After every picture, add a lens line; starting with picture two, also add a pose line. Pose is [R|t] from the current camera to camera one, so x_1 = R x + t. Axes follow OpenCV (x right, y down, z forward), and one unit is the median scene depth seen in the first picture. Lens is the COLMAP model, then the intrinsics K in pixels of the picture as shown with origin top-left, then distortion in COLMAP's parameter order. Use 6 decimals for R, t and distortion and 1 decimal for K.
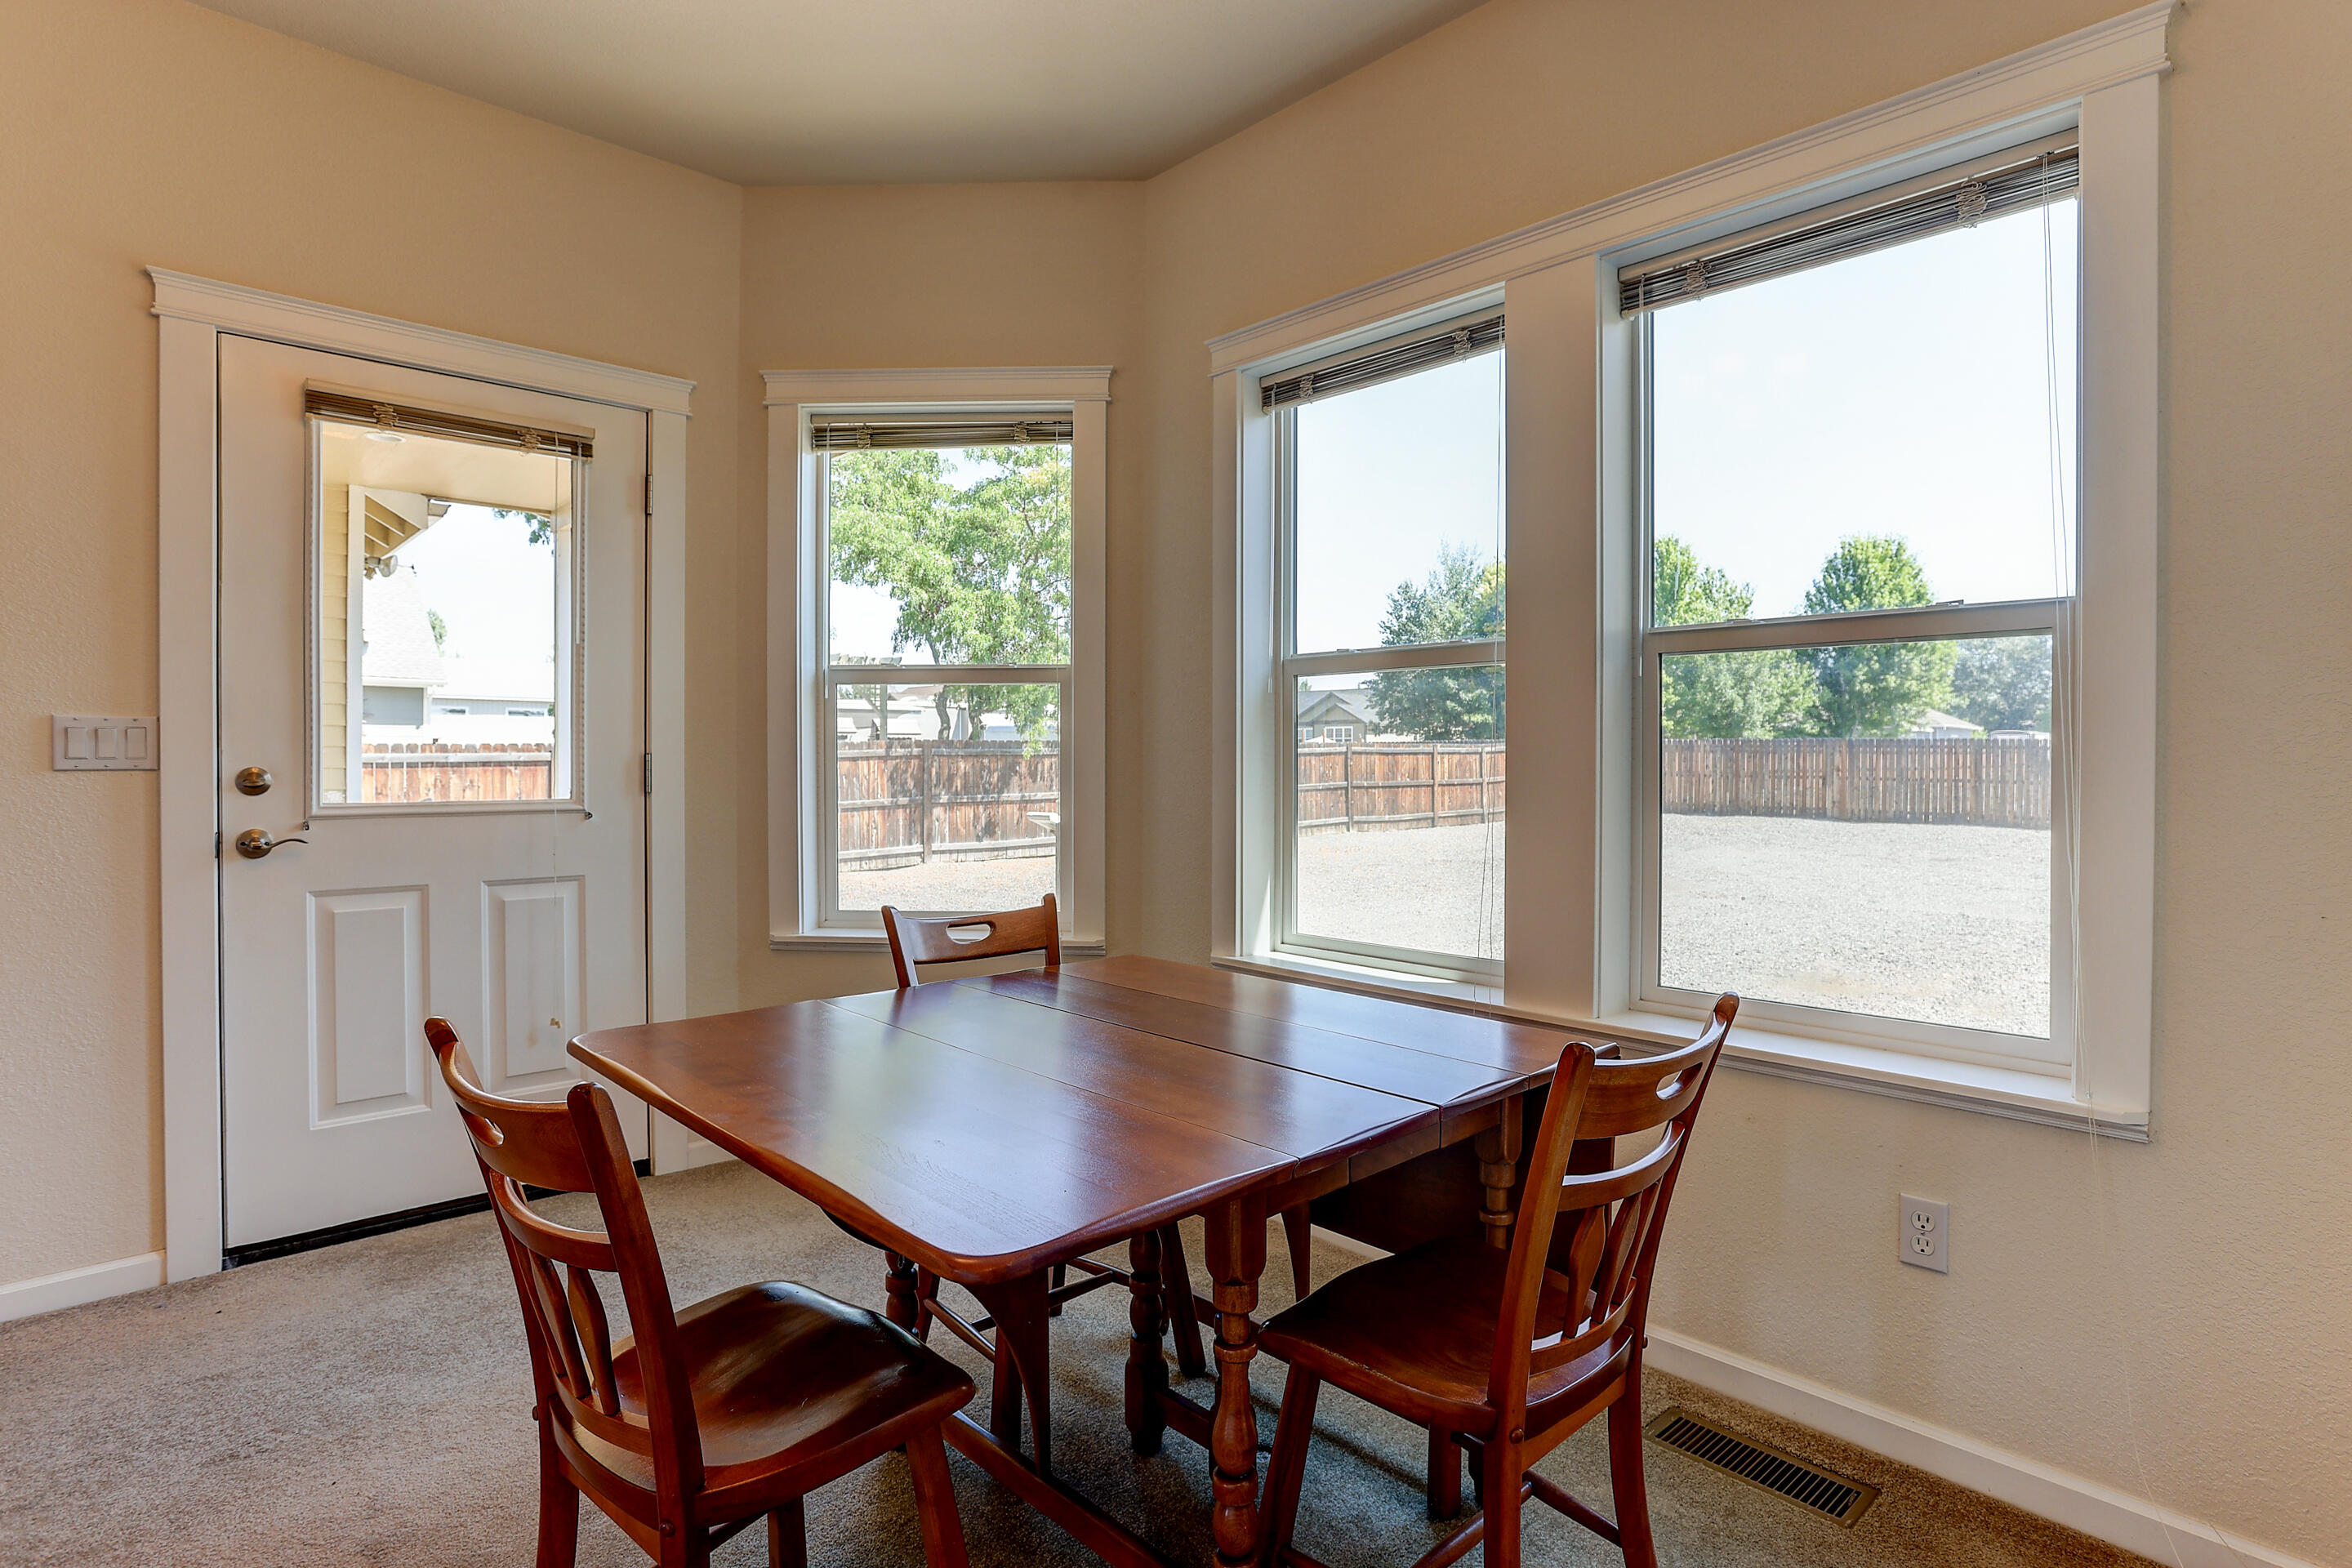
lens RADIAL K [[1204.9, 0, 1190.1], [0, 1204.9, 781.6], [0, 0, 1]] dist [-0.041854, 0.004106]
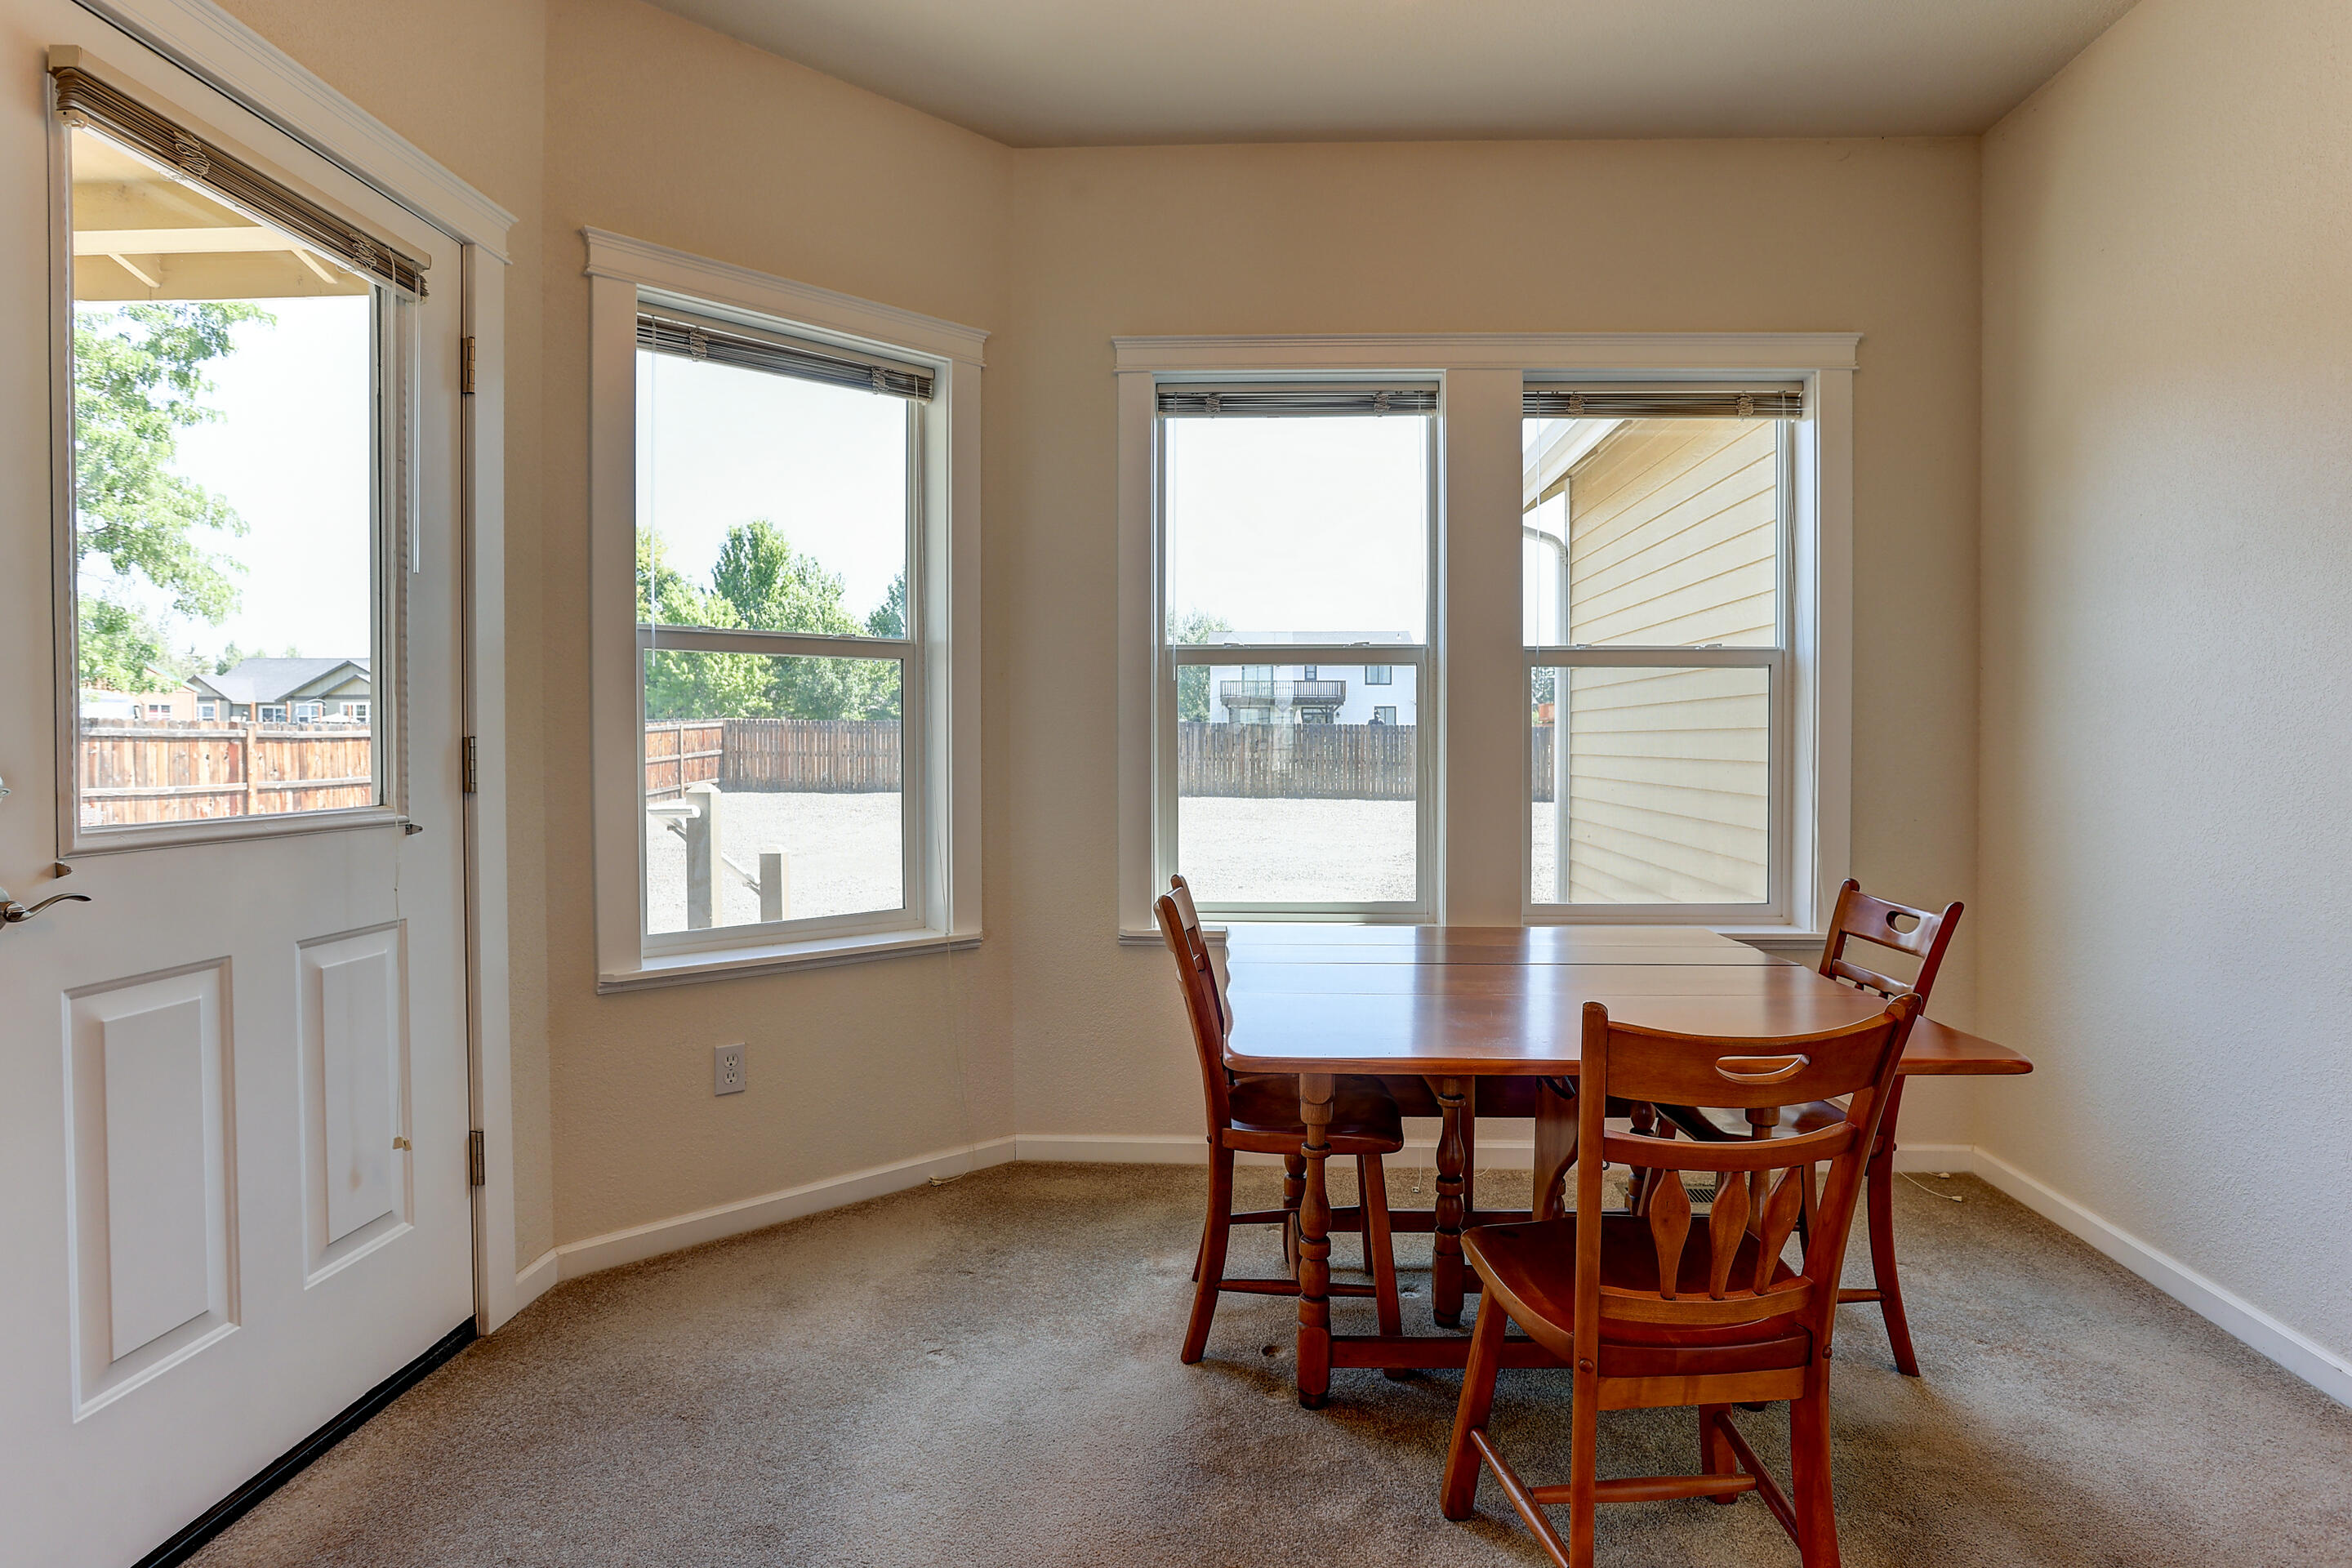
lens RADIAL K [[1204.9, 0, 1202.6], [0, 1204.9, 766.7], [0, 0, 1]] dist [-0.041854, 0.004106]
pose [[0.700564, -0.019008, 0.713336, -0.636487], [0.015855, 0.999813, 0.011071, -0.006269], [-0.713413, 0.003554, 0.700735, 0.207472]]
